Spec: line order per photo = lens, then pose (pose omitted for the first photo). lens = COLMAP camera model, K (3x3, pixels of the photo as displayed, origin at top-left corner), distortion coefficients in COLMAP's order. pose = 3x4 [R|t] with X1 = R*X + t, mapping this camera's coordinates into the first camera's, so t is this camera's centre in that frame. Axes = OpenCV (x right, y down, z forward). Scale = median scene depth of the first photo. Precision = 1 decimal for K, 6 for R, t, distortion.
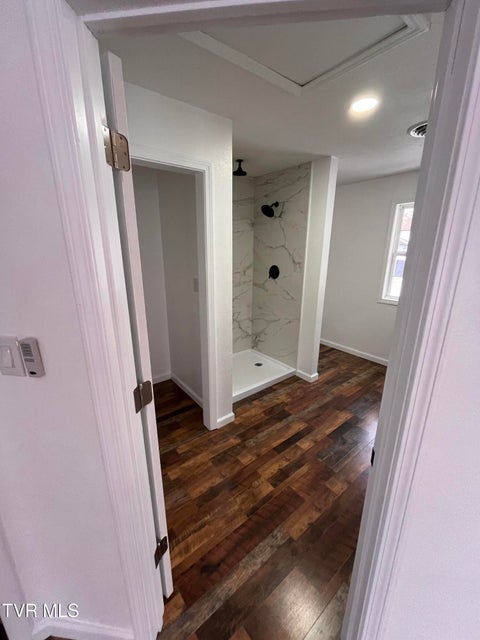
lens RADIAL K [[259.2, 0, 238.9], [0, 259.2, 316.6], [0, 0, 1]] dist [-0.001017, 0.000040]
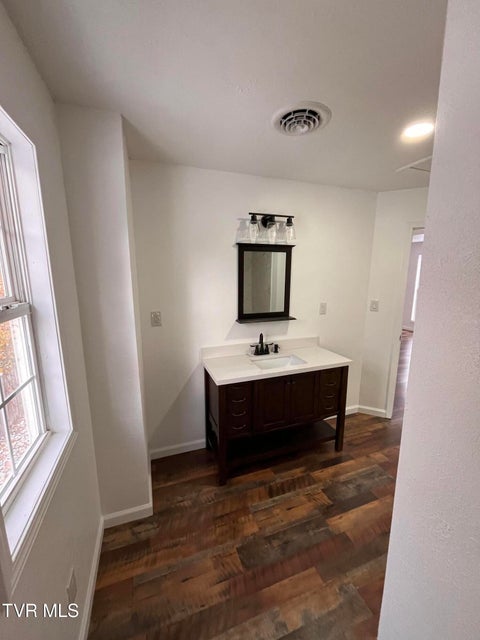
lens RADIAL K [[259.2, 0, 239.4], [0, 259.2, 317.8], [0, 0, 1]] dist [-0.001017, 0.000040]
pose [[-0.951631, -0.060154, 0.301296, 0.387865], [0.074014, 0.906884, 0.414829, -0.318130], [-0.298194, 0.417064, -0.858567, 1.136521]]
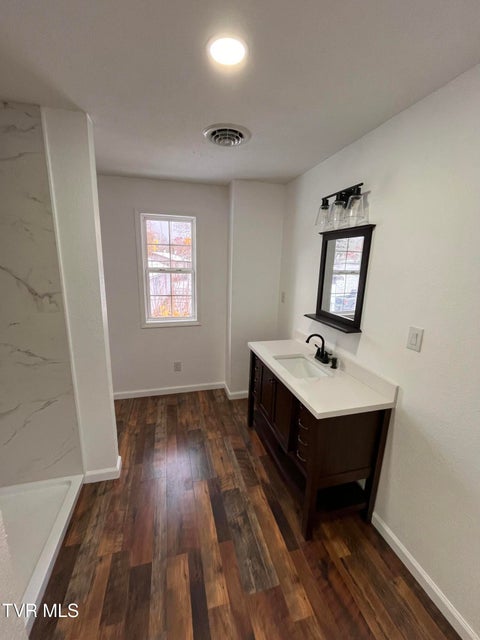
lens RADIAL K [[259.2, 0, 237.7], [0, 259.2, 316.7], [0, 0, 1]] dist [-0.001017, 0.000040]
pose [[0.389393, -0.192717, 0.900685, -0.099370], [0.222328, 0.968618, 0.111133, -0.127175], [-0.893836, 0.156973, 0.420019, 0.407206]]
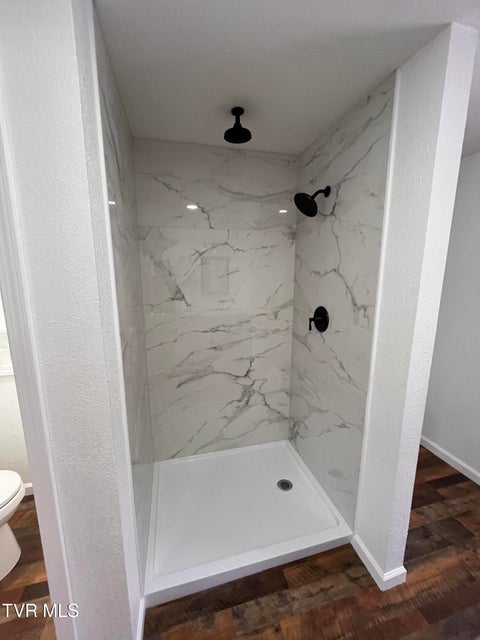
lens RADIAL K [[259.2, 0, 239.6], [0, 259.2, 316.4], [0, 0, 1]] dist [-0.001017, 0.000040]
pose [[0.918644, 0.060702, -0.390395, 0.198011], [-0.096353, 0.992712, -0.072374, -0.128397], [0.383157, 0.104102, 0.917798, 0.473475]]
